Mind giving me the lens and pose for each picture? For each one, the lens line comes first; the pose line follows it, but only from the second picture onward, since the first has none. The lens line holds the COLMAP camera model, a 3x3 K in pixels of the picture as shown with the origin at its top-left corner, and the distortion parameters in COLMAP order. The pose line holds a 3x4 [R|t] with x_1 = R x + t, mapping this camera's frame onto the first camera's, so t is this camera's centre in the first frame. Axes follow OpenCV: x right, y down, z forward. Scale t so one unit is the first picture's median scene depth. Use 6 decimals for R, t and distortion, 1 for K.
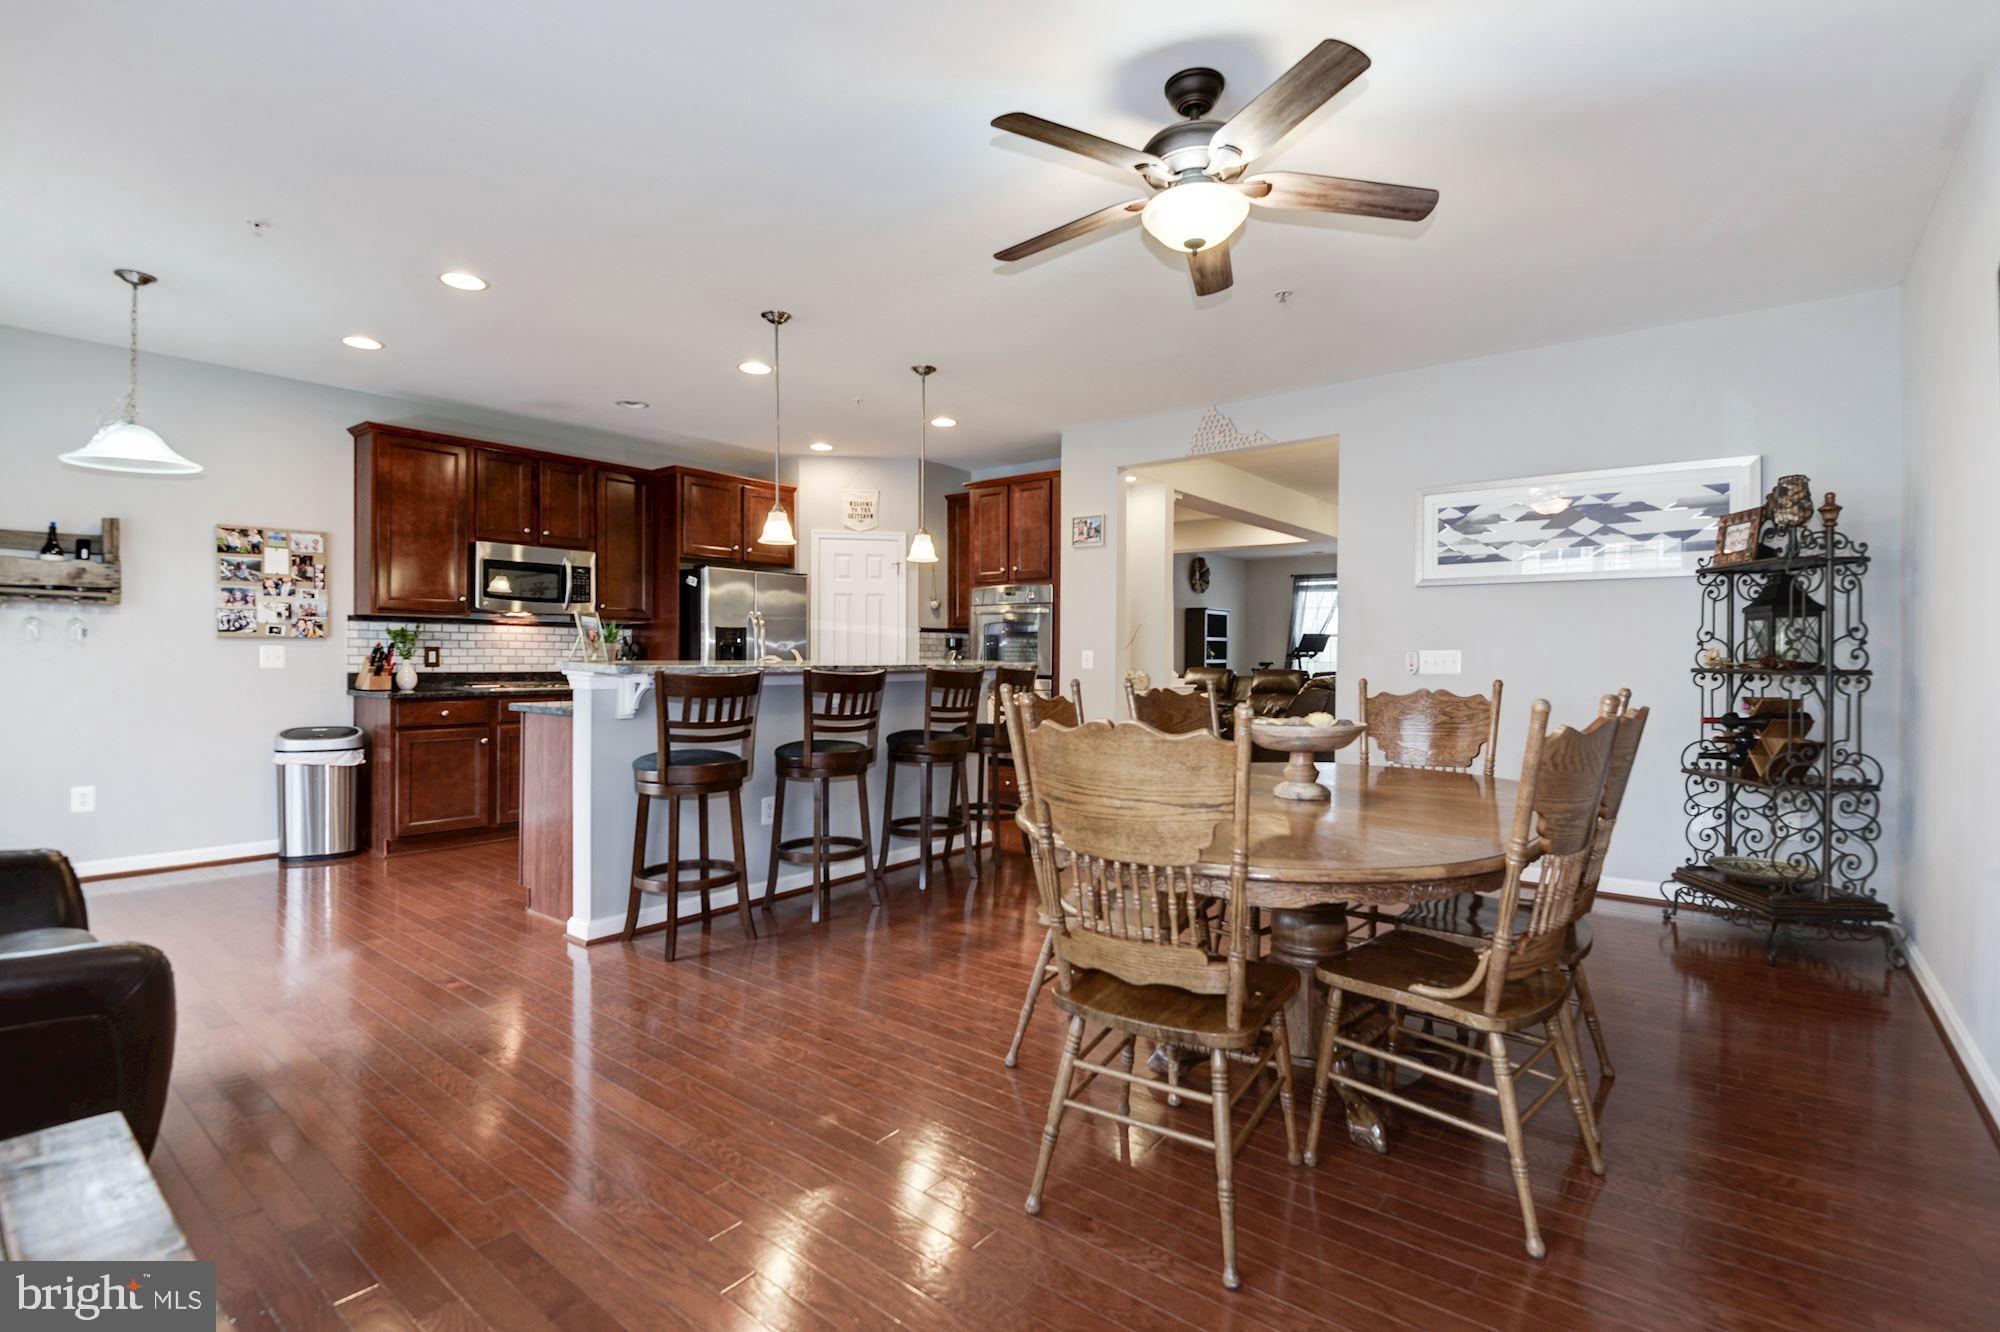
lens RADIAL K [[931.3, 0, 1041.7], [0, 931.3, 664.3], [0, 0, 1]] dist [-0.001632, -0.020366]
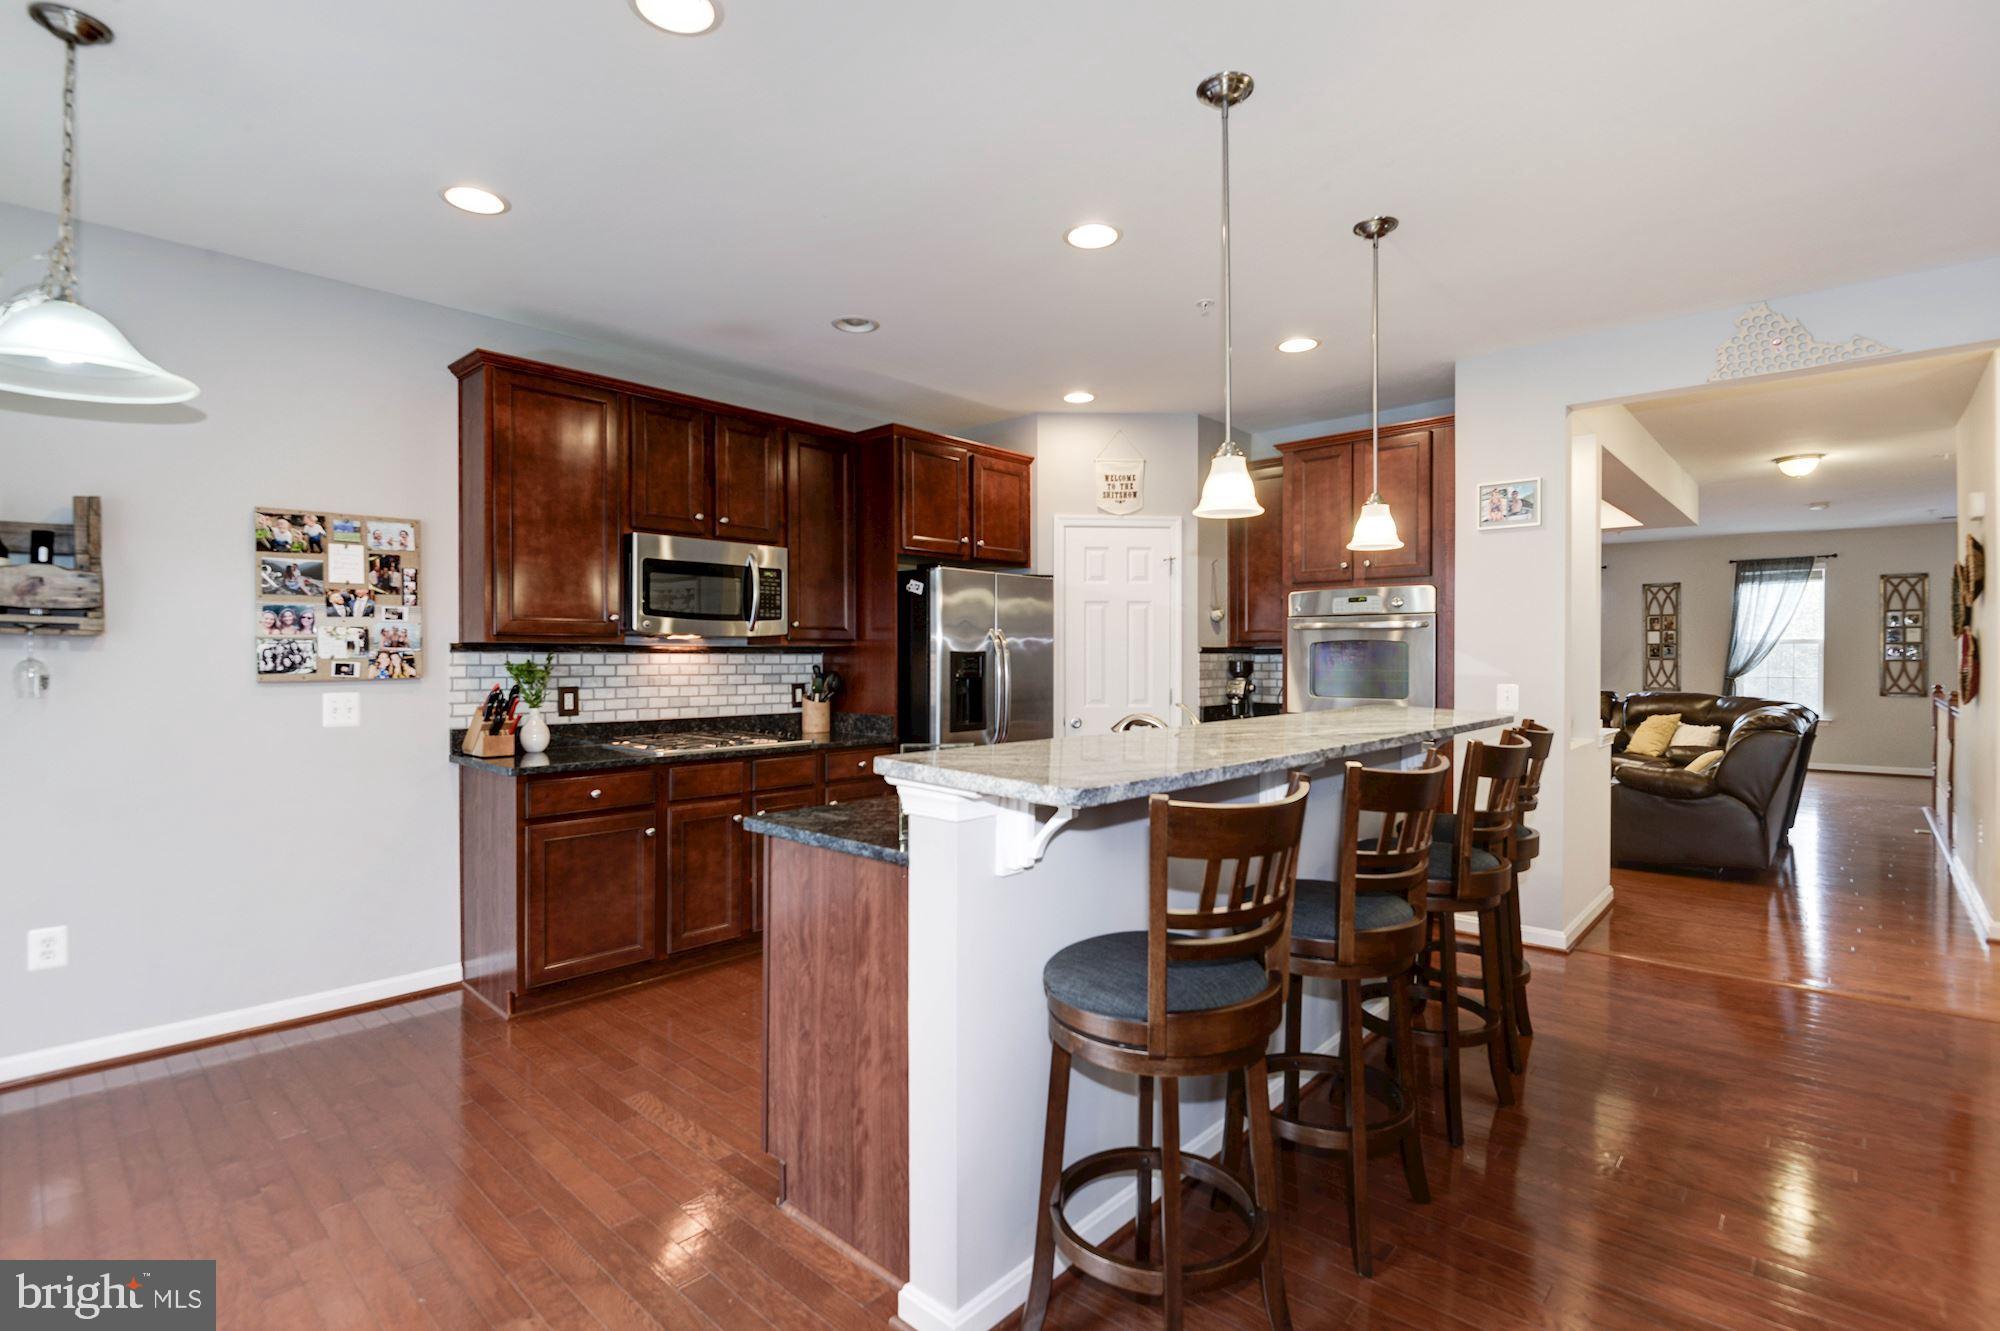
lens RADIAL K [[941.6, 0, 1035.5], [0, 941.6, 662.4], [0, 0, 1]] dist [0.010348, -0.025884]
pose [[0.996748, -0.004659, -0.080448, -0.274157], [0.004469, 0.999987, -0.002545, -0.036066], [0.080459, 0.002177, 0.996756, 0.354435]]
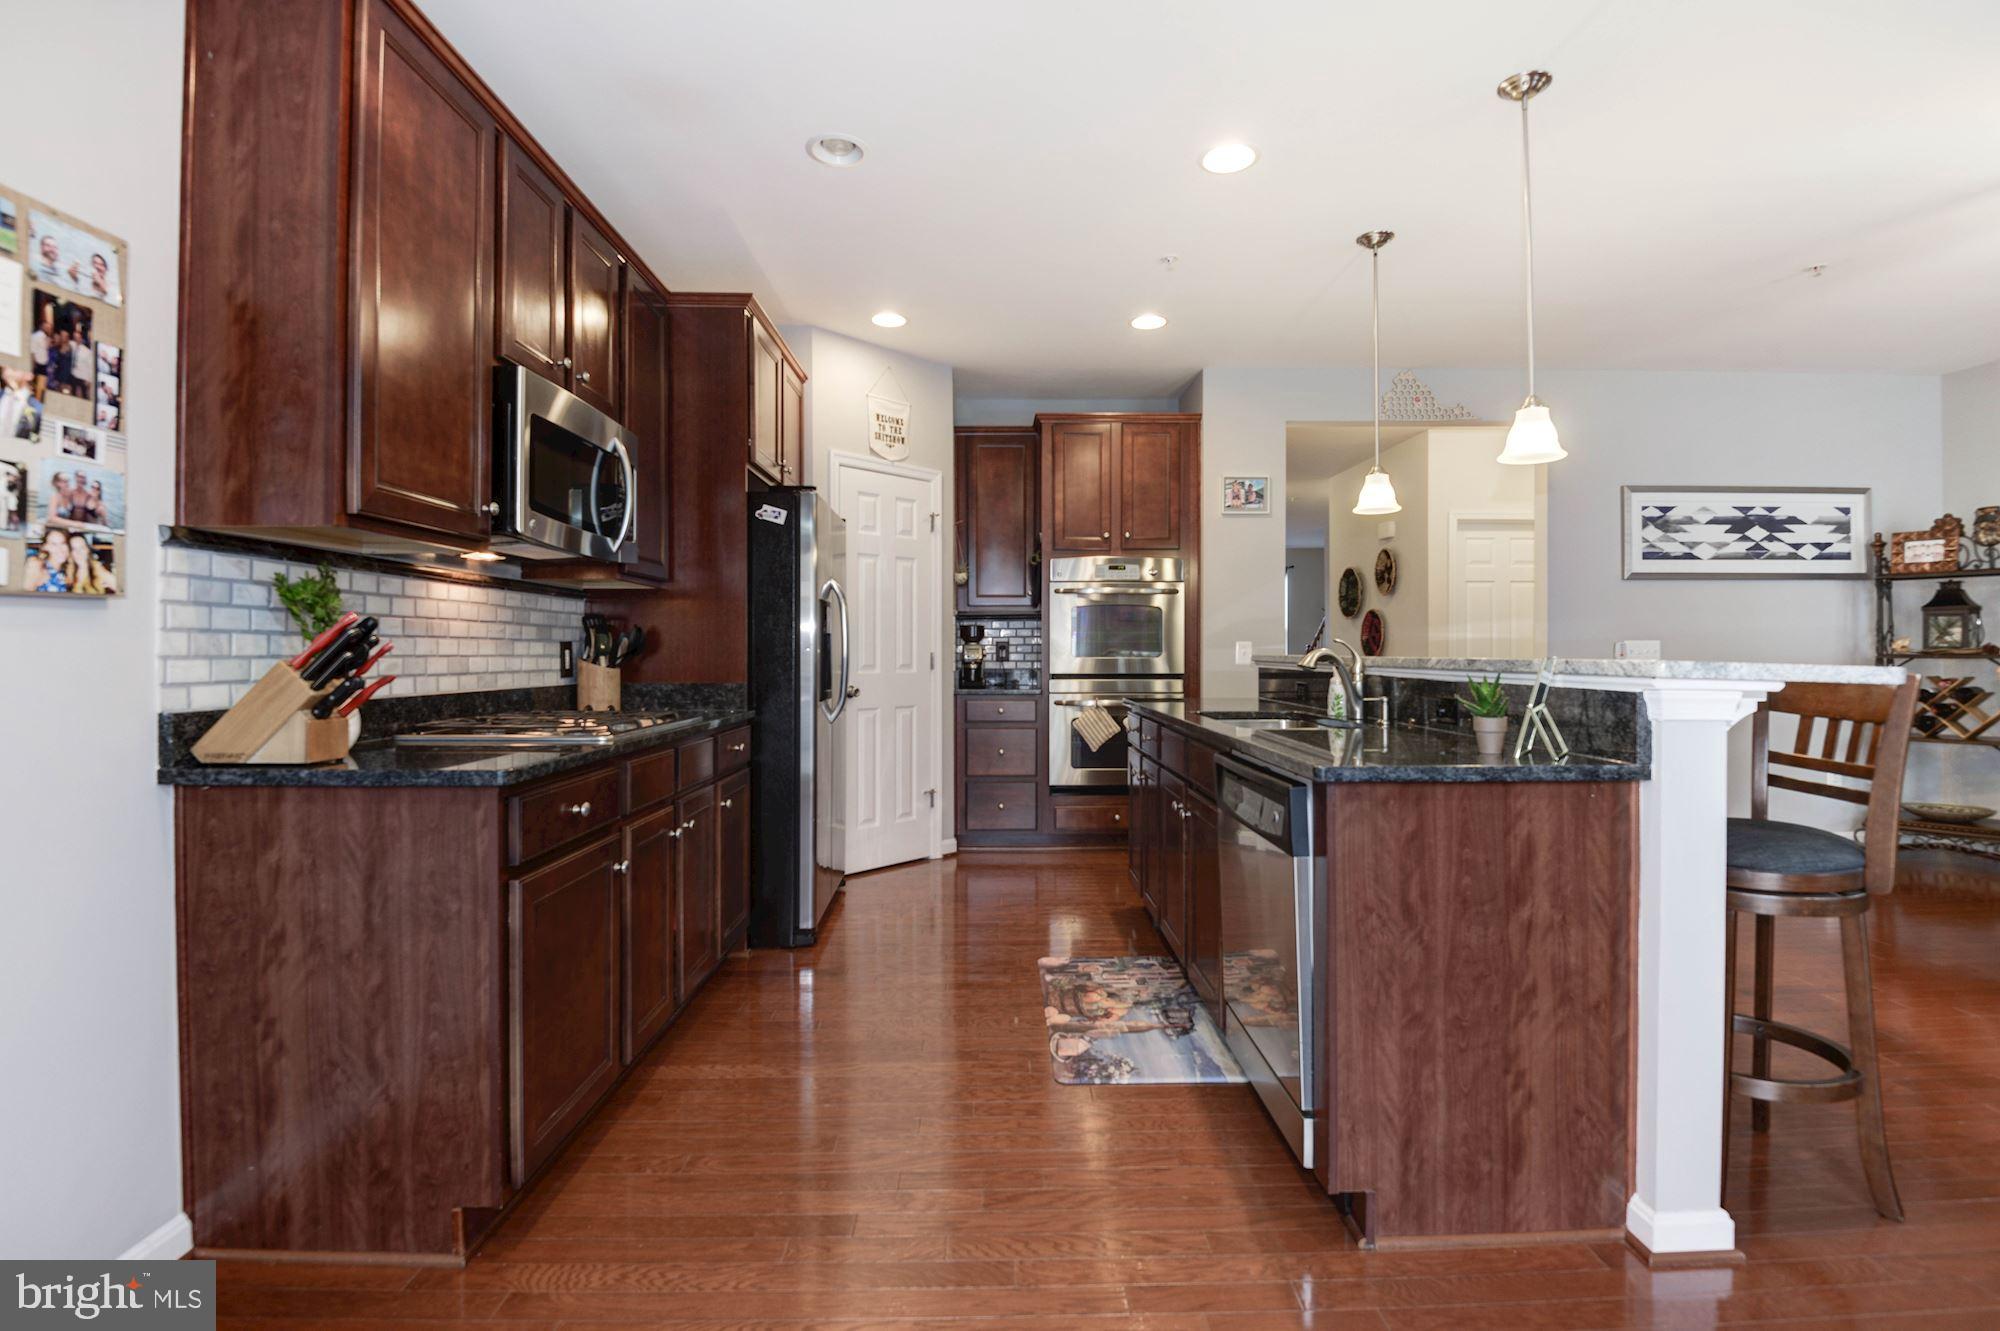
lens RADIAL K [[929.6, 0, 1031.5], [0, 929.6, 650.7], [0, 0, 1]] dist [0.000037, -0.016661]
pose [[0.774962, -0.006515, 0.631974, -0.723957], [0.011690, 0.999924, -0.004026, -0.007169], [-0.631899, 0.010508, 0.774979, 0.584446]]
